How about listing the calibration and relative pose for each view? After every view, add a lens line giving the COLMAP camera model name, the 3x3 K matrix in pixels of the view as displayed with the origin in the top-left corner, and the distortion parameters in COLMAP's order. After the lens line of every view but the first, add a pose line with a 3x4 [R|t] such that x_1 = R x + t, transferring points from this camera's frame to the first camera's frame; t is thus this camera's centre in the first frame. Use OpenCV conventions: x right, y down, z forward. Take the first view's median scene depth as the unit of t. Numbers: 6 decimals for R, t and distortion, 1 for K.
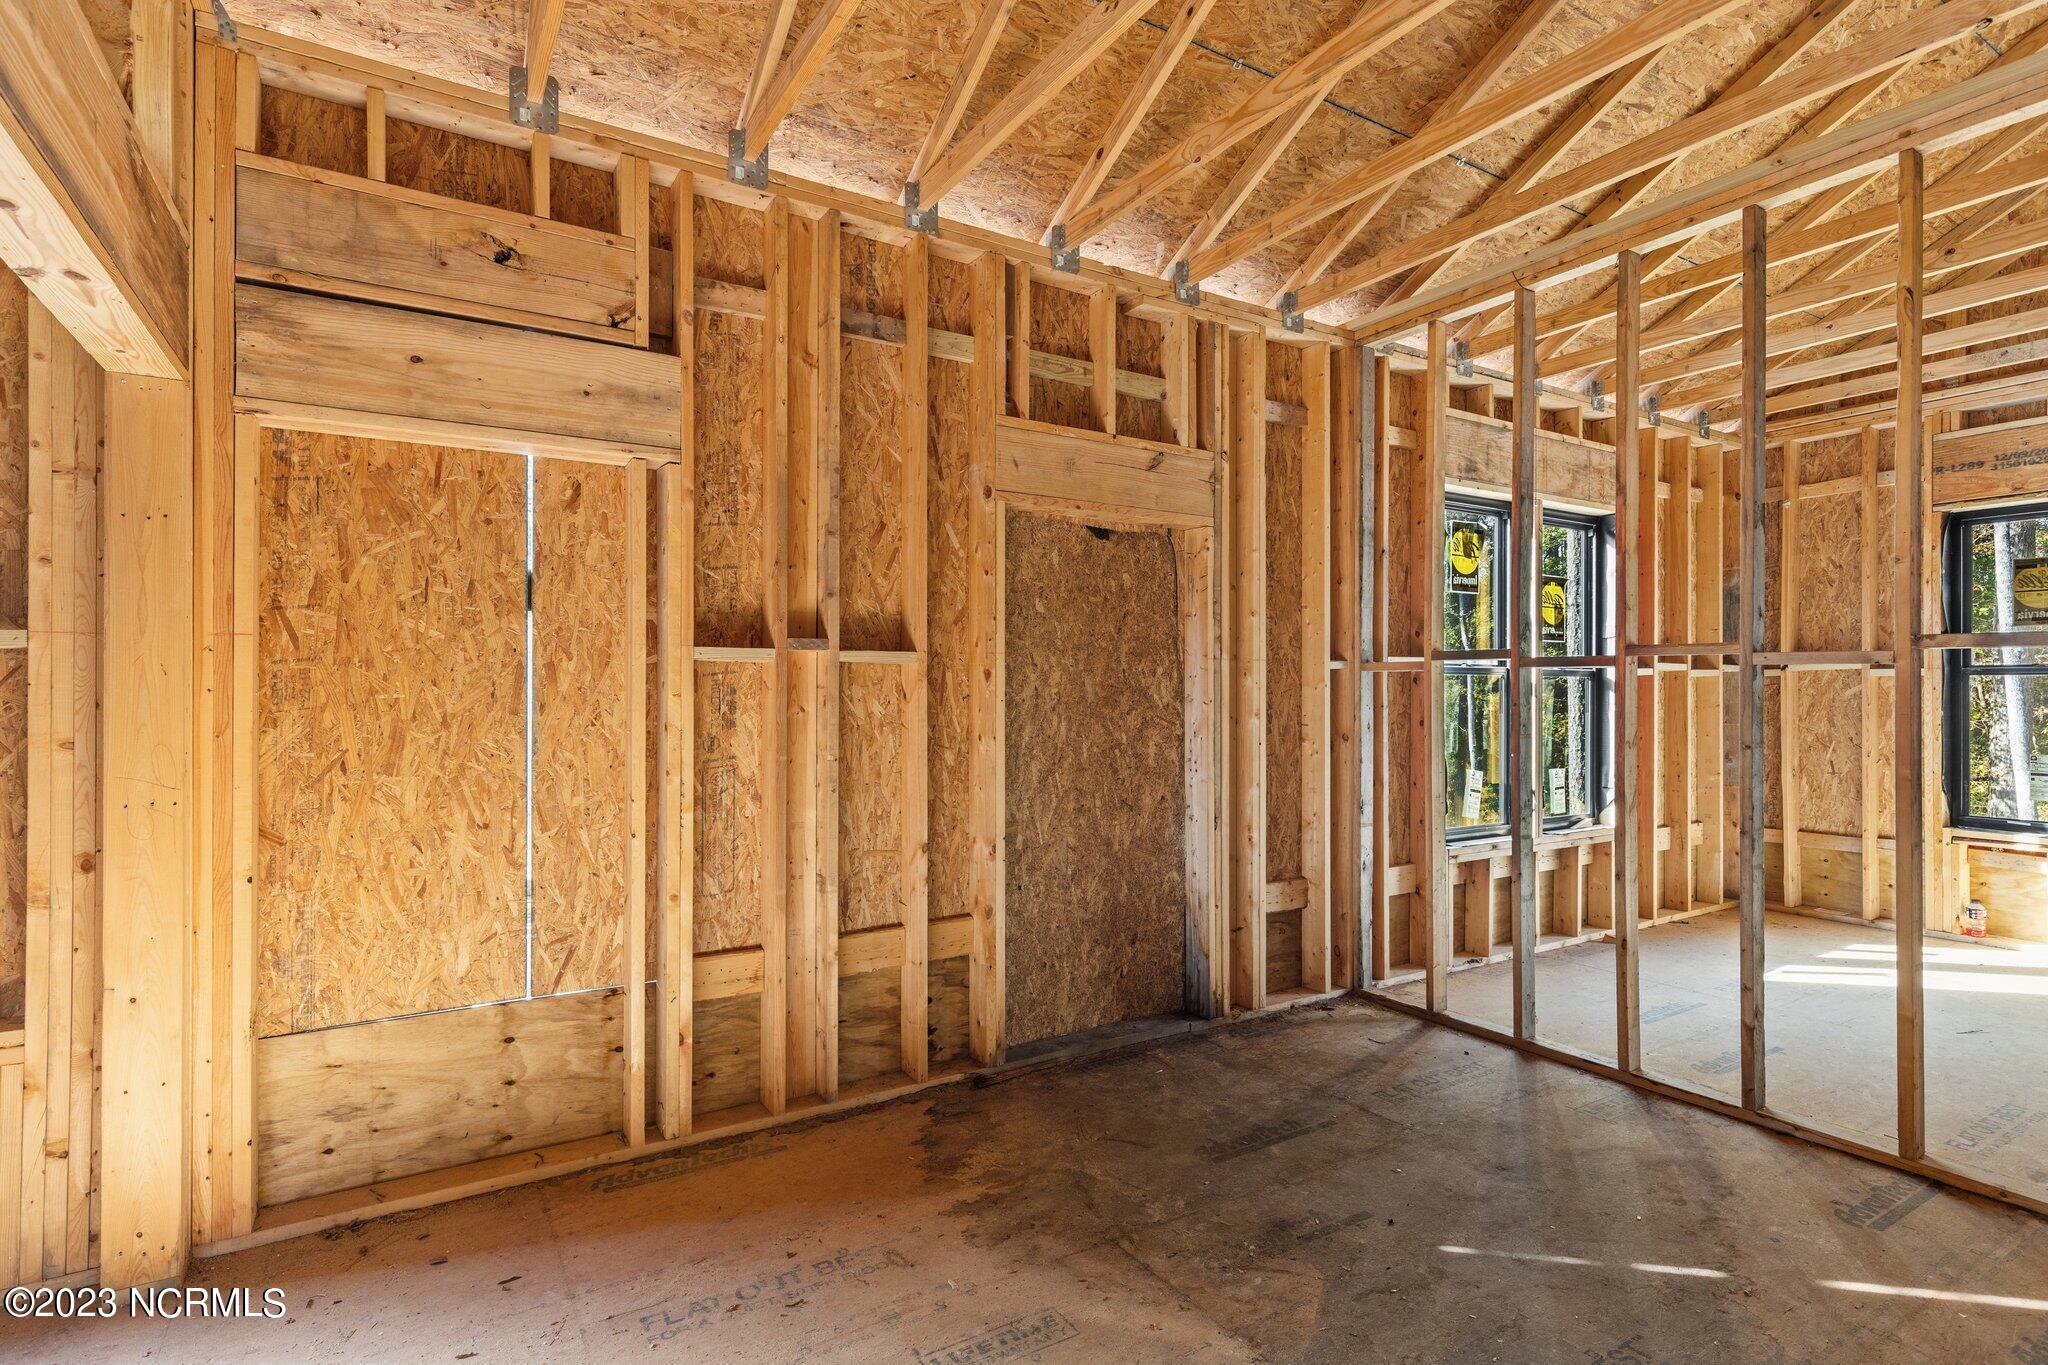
lens RADIAL K [[1015.1, 0, 1026.8], [0, 1015.1, 692.3], [0, 0, 1]] dist [-0.002775, -0.000099]
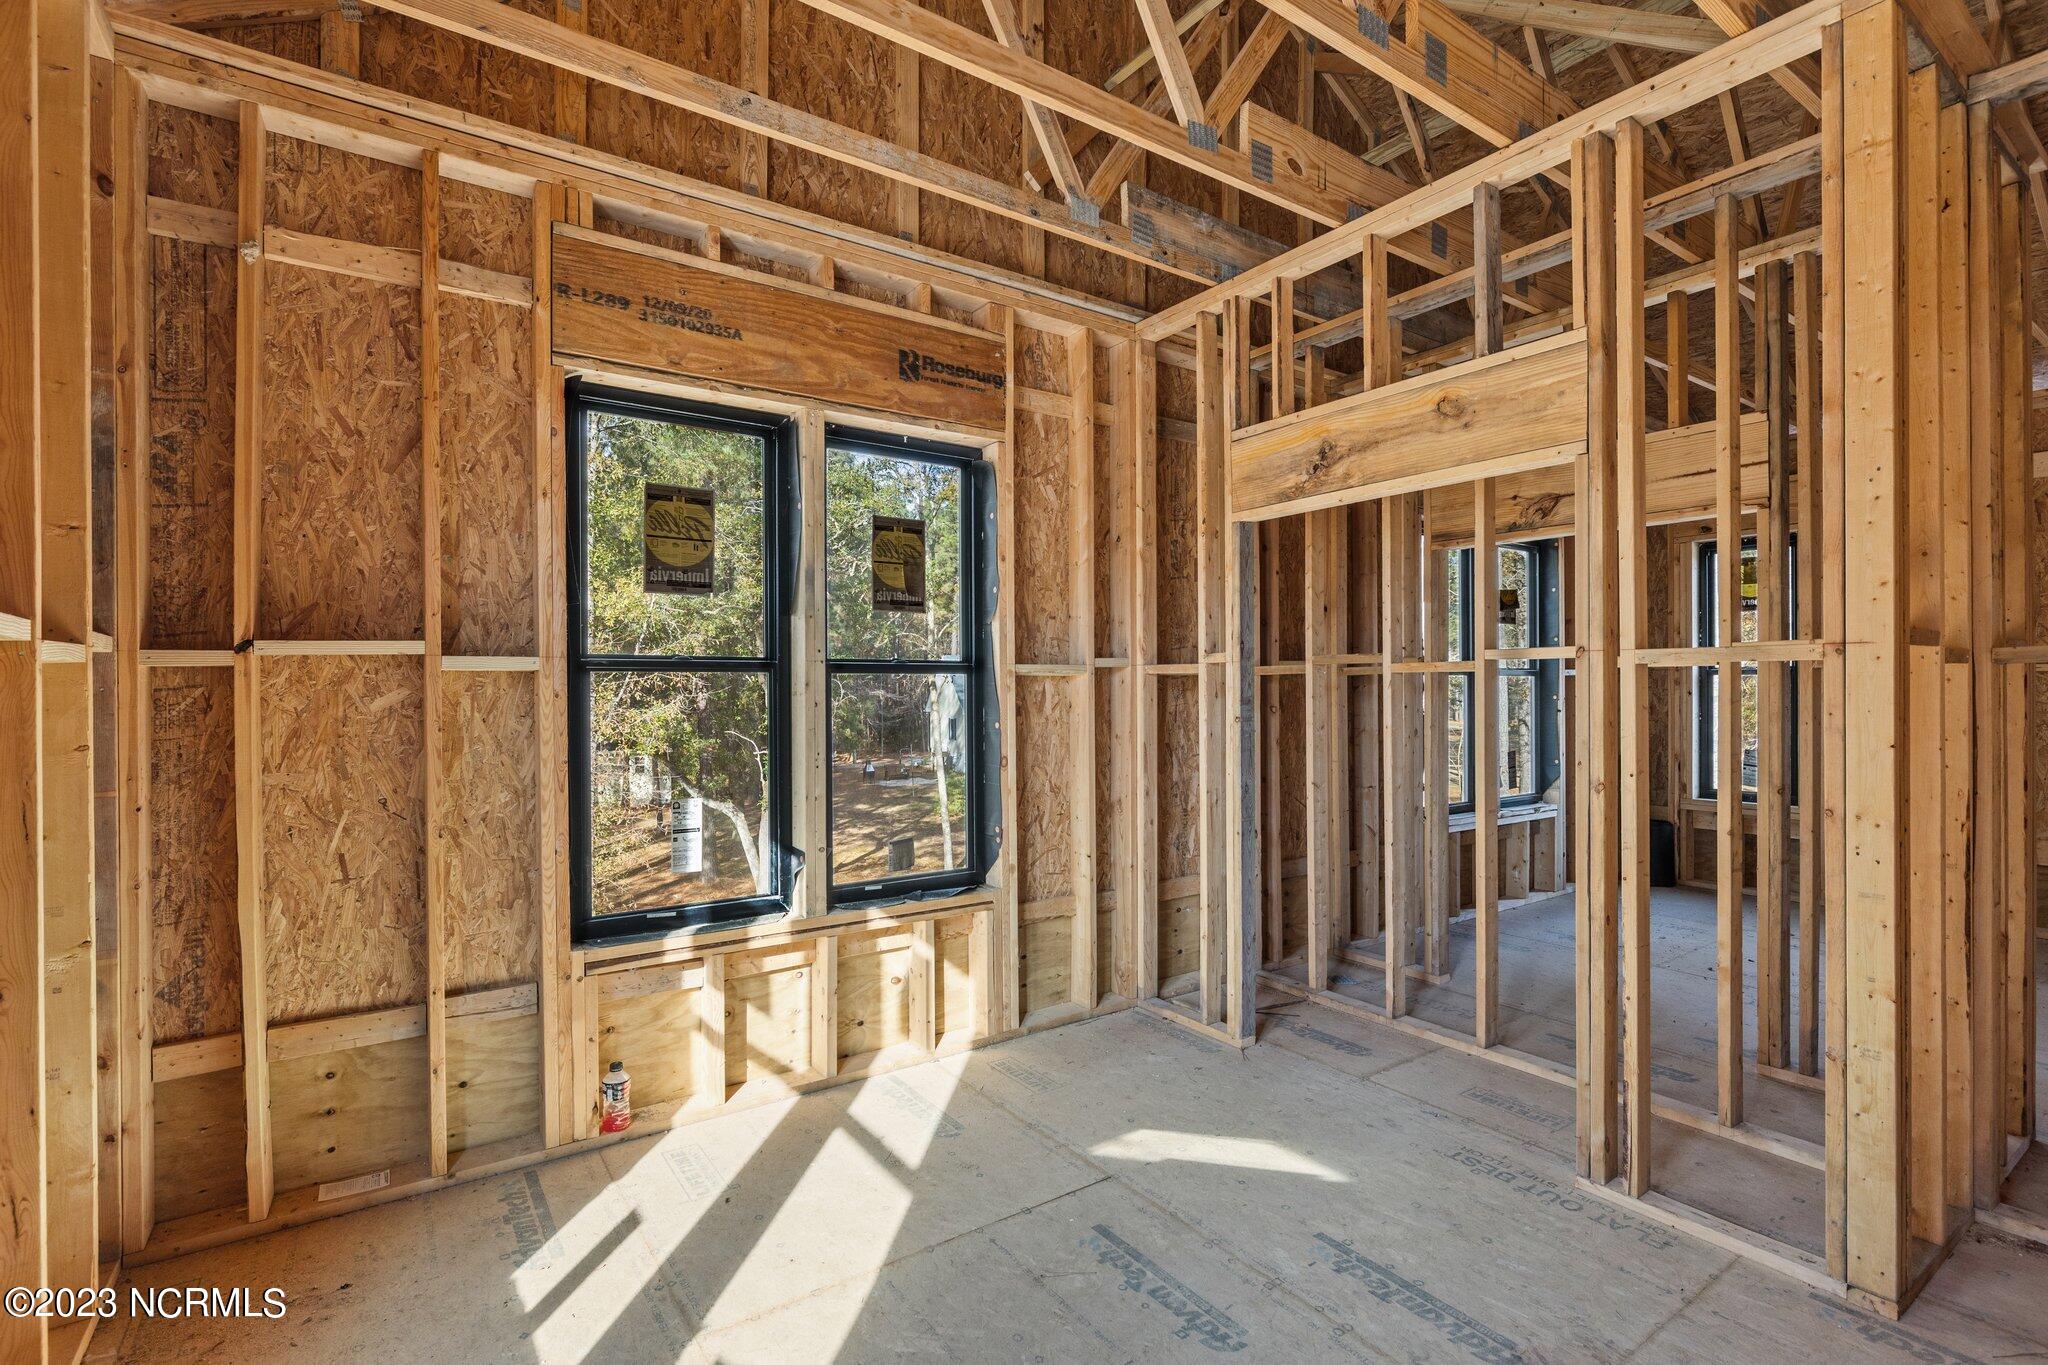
lens RADIAL K [[957.9, 0, 1029.7], [0, 957.9, 687.4], [0, 0, 1]] dist [-0.002216, 0.001399]
pose [[-0.059568, -0.003520, 0.998218, 0.380381], [0.003476, 0.999987, 0.003734, -0.009104], [-0.998218, 0.003692, -0.059555, 0.790451]]
